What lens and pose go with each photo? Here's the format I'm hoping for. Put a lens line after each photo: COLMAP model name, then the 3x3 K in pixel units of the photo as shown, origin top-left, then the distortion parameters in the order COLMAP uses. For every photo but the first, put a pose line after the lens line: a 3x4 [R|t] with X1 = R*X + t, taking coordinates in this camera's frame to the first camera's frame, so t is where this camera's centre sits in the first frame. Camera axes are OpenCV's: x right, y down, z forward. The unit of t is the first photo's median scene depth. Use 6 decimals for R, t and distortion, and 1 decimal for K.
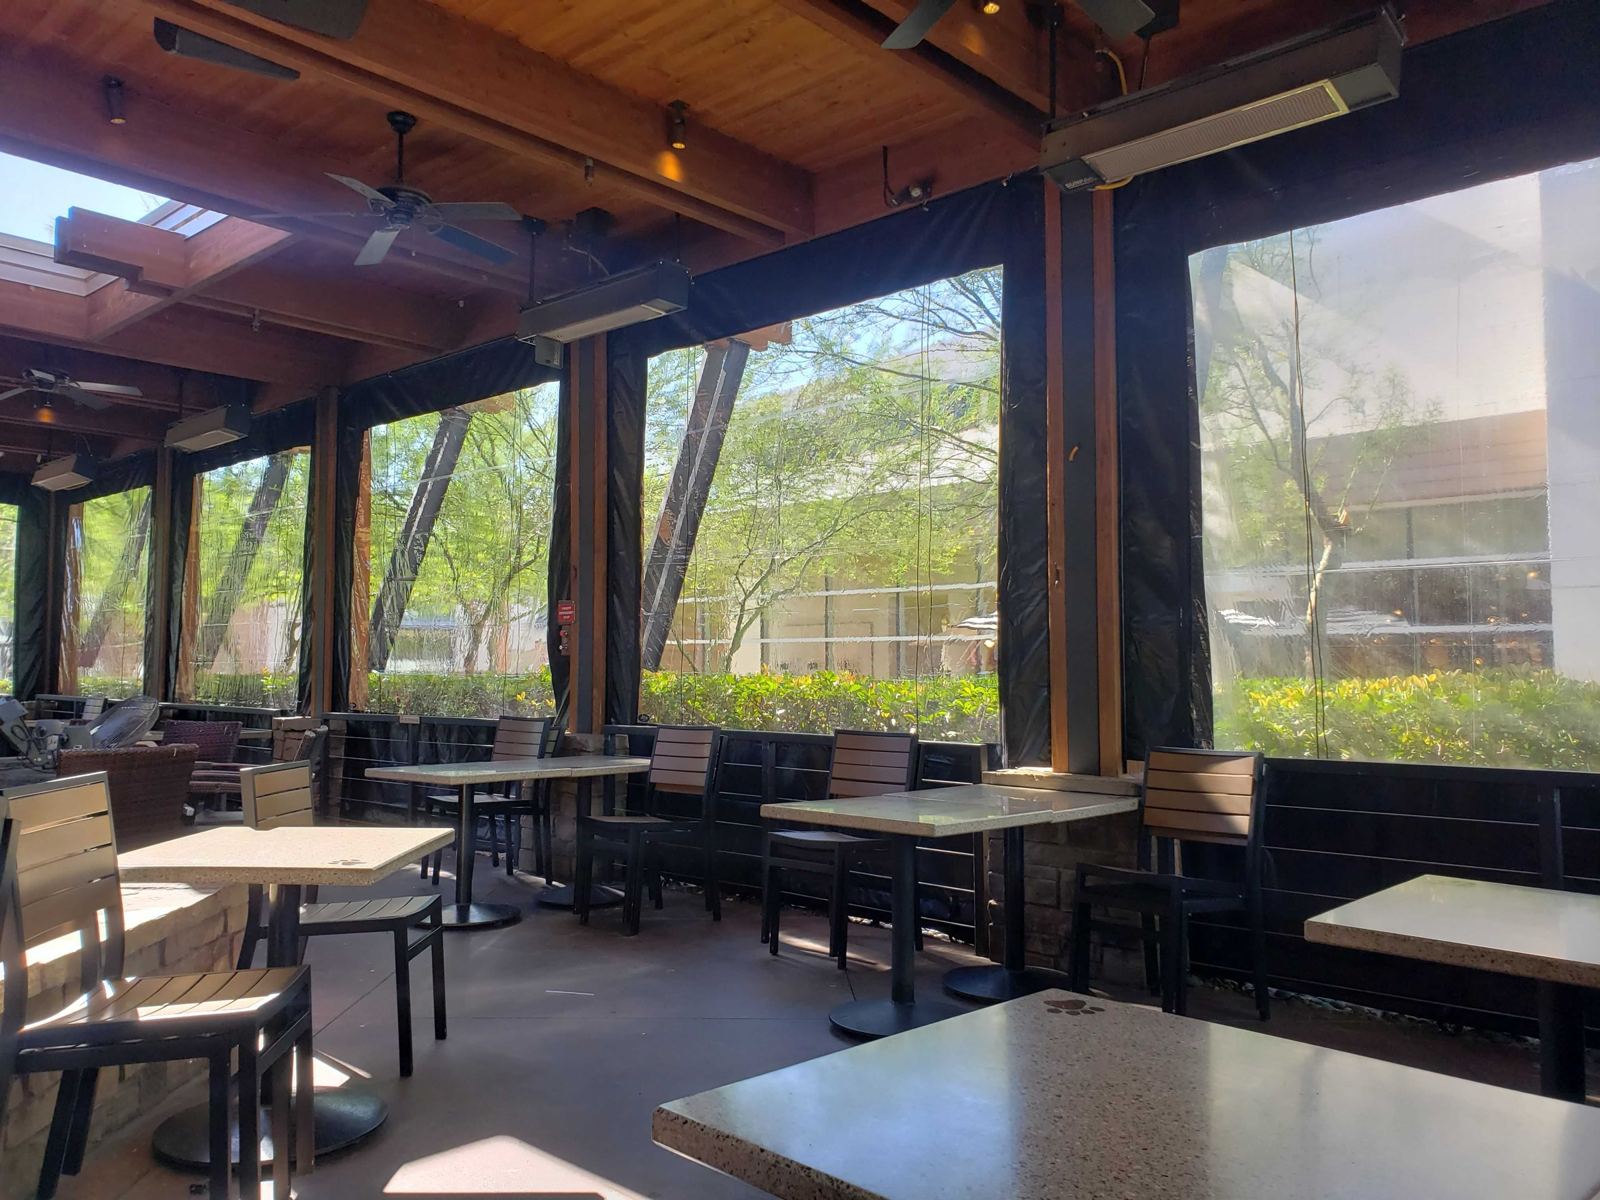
lens RADIAL K [[1239.6, 0, 800.0], [0, 1239.6, 600.0], [0, 0, 1]] dist [0.002693, 0.070016]
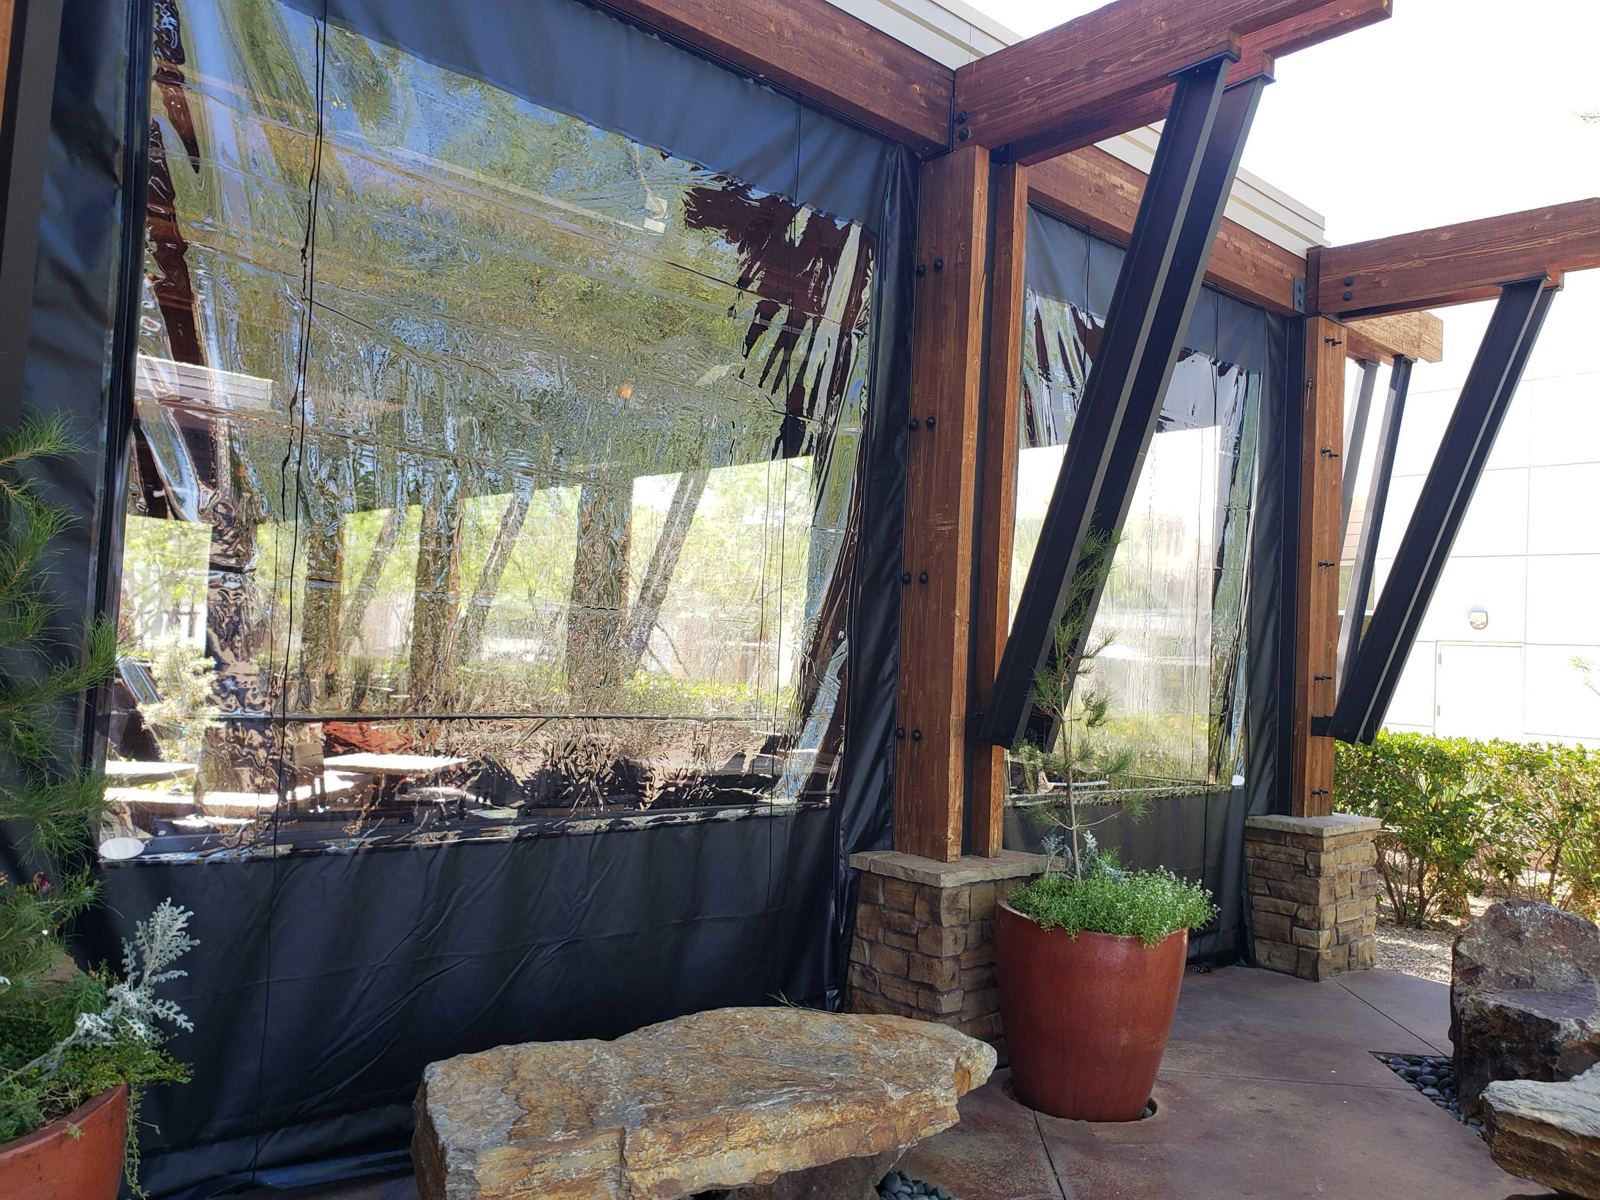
lens RADIAL K [[1239.6, 0, 800.0], [0, 1239.6, 600.0], [0, 0, 1]] dist [0.002693, 0.070016]
pose [[0.995289, 0.049683, -0.083254, 0.205042], [-0.049815, 0.998758, 0.000491, -0.055887], [0.083175, 0.003659, 0.996528, -0.483277]]
